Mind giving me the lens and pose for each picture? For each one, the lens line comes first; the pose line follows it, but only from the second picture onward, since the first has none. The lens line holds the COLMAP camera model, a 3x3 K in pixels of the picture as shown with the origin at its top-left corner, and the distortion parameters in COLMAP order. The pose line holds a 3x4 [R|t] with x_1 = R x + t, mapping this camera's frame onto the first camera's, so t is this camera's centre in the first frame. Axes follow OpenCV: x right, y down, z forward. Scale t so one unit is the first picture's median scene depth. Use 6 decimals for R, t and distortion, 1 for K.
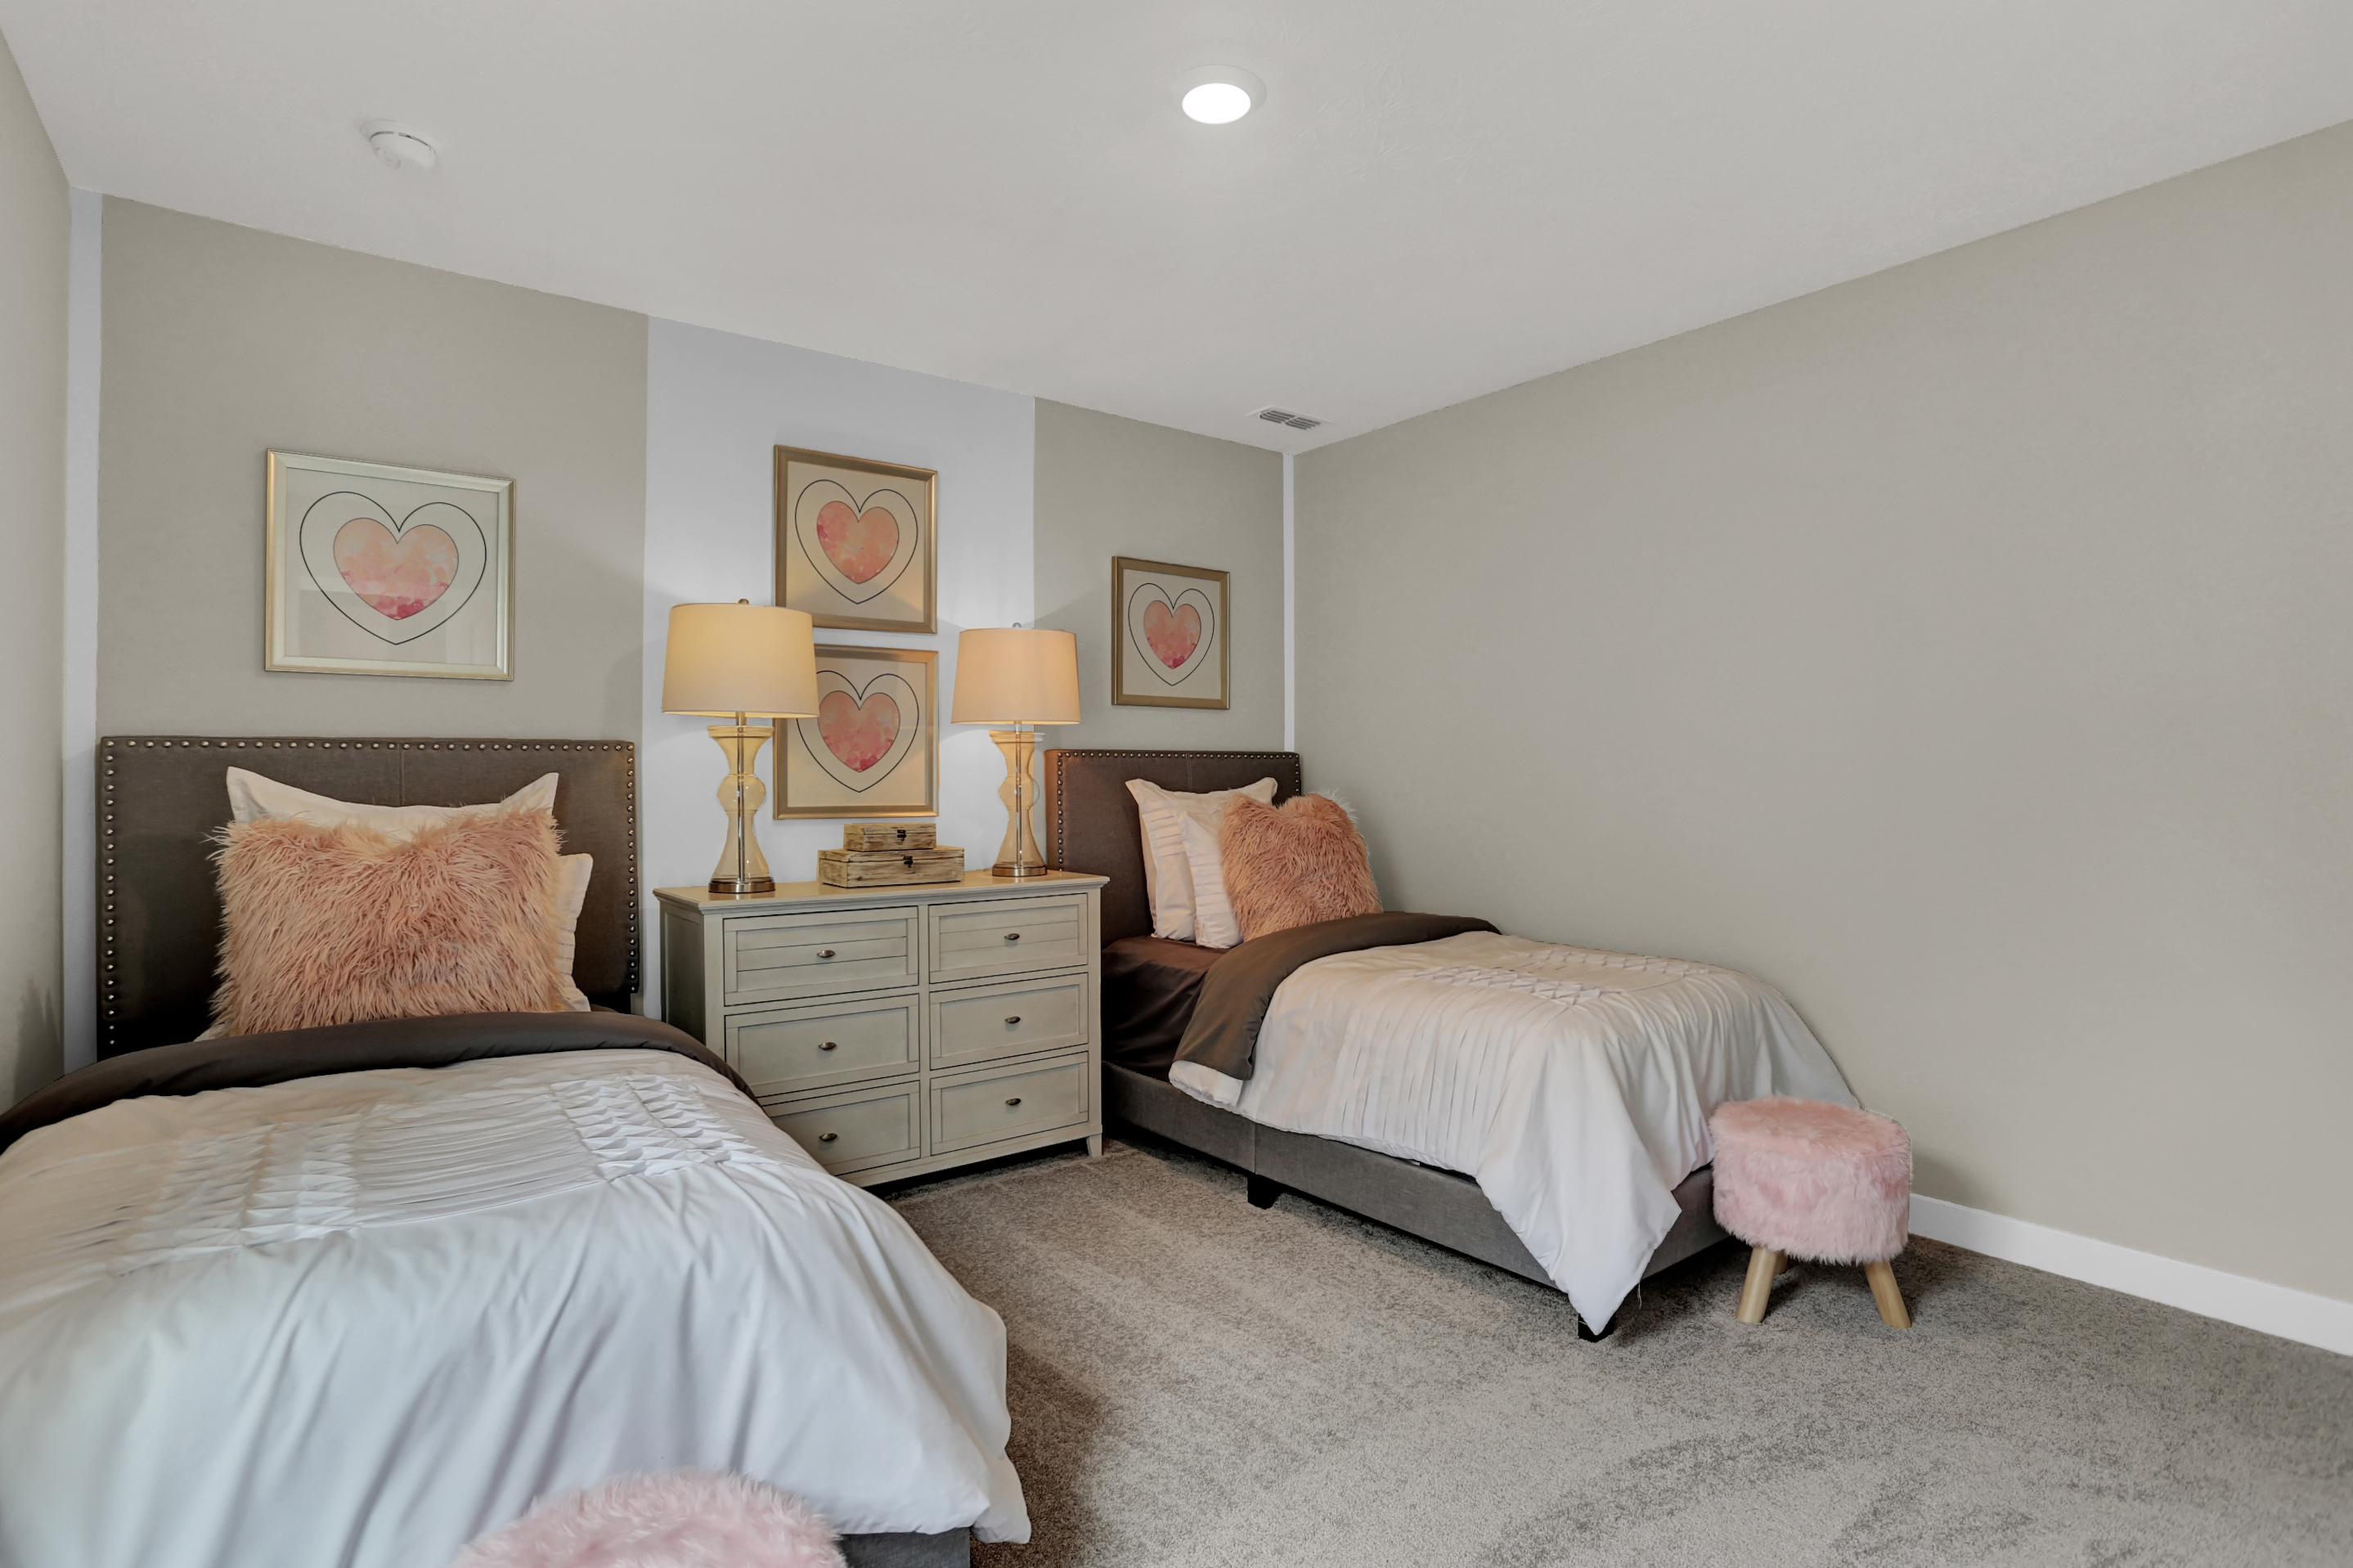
lens RADIAL K [[1128.9, 0, 1165.4], [0, 1128.9, 783.4], [0, 0, 1]] dist [-0.014123, 0.000754]
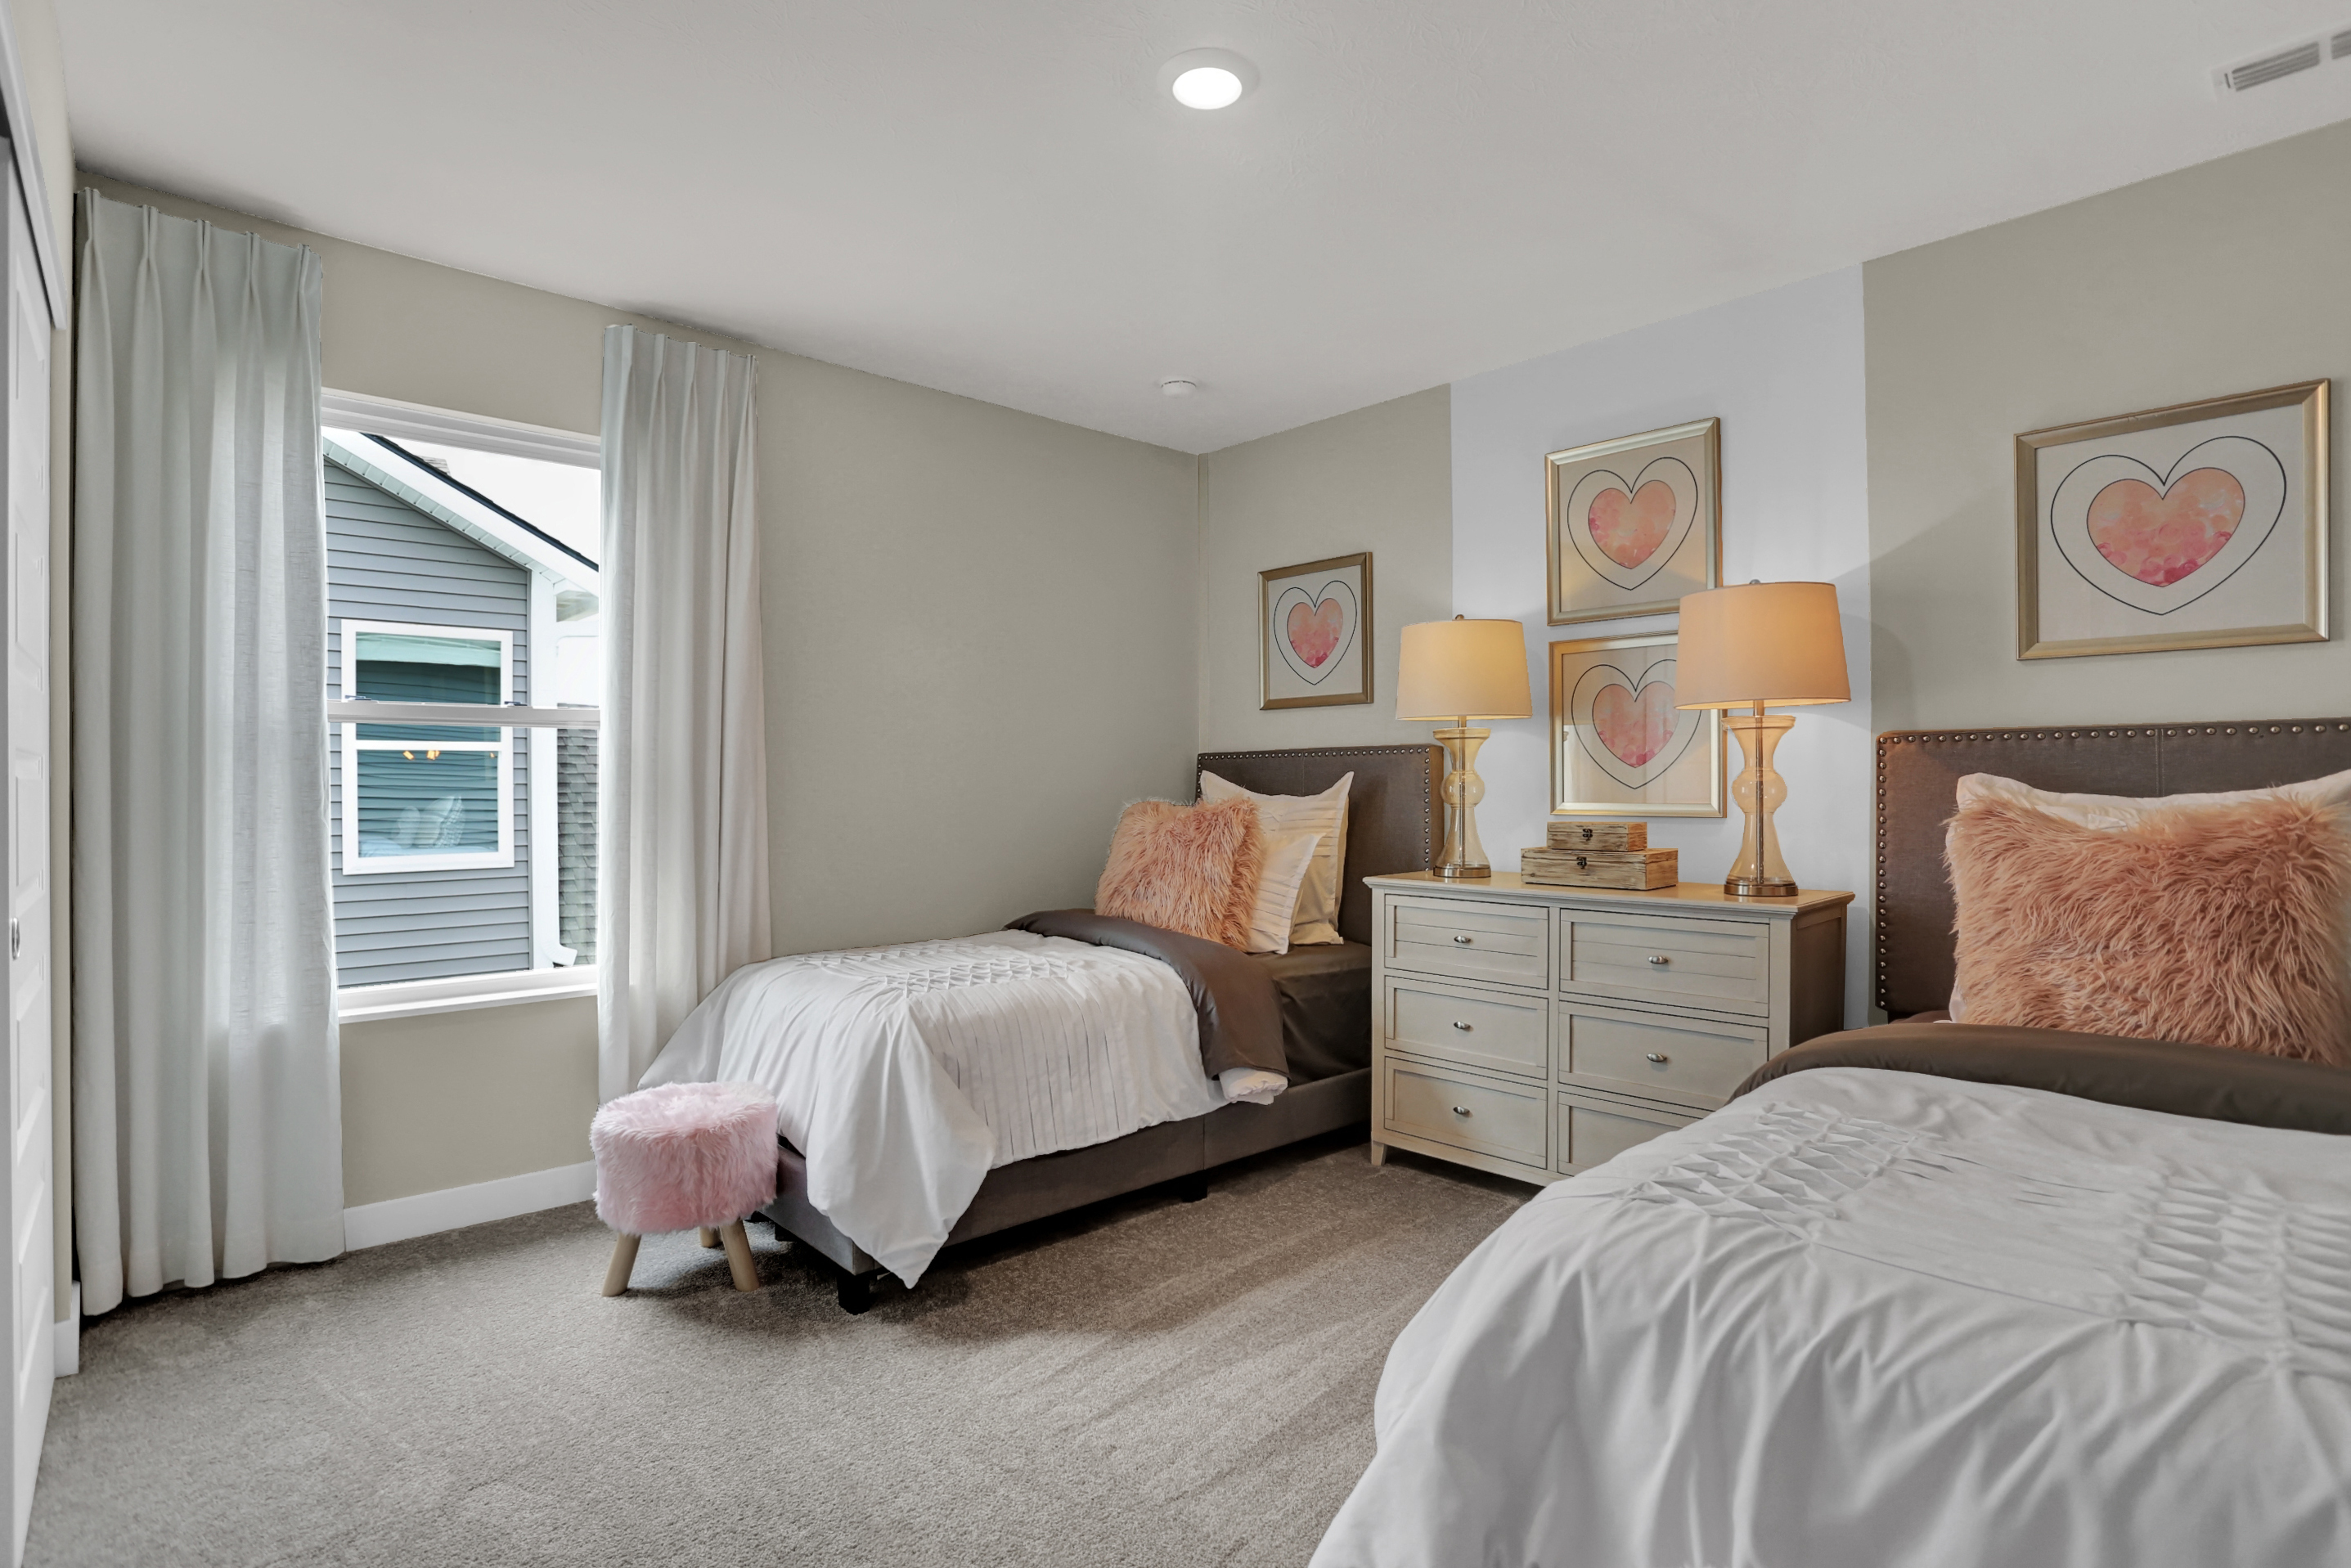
lens RADIAL K [[1198.4, 0, 1155.3], [0, 1198.4, 771.7], [0, 0, 1]] dist [0.006989, 0.000245]
pose [[0.132654, -0.003047, -0.991158, 0.709945], [0.001665, 0.999995, -0.002851, -0.004983], [0.991161, -0.001272, 0.132658, 0.498356]]
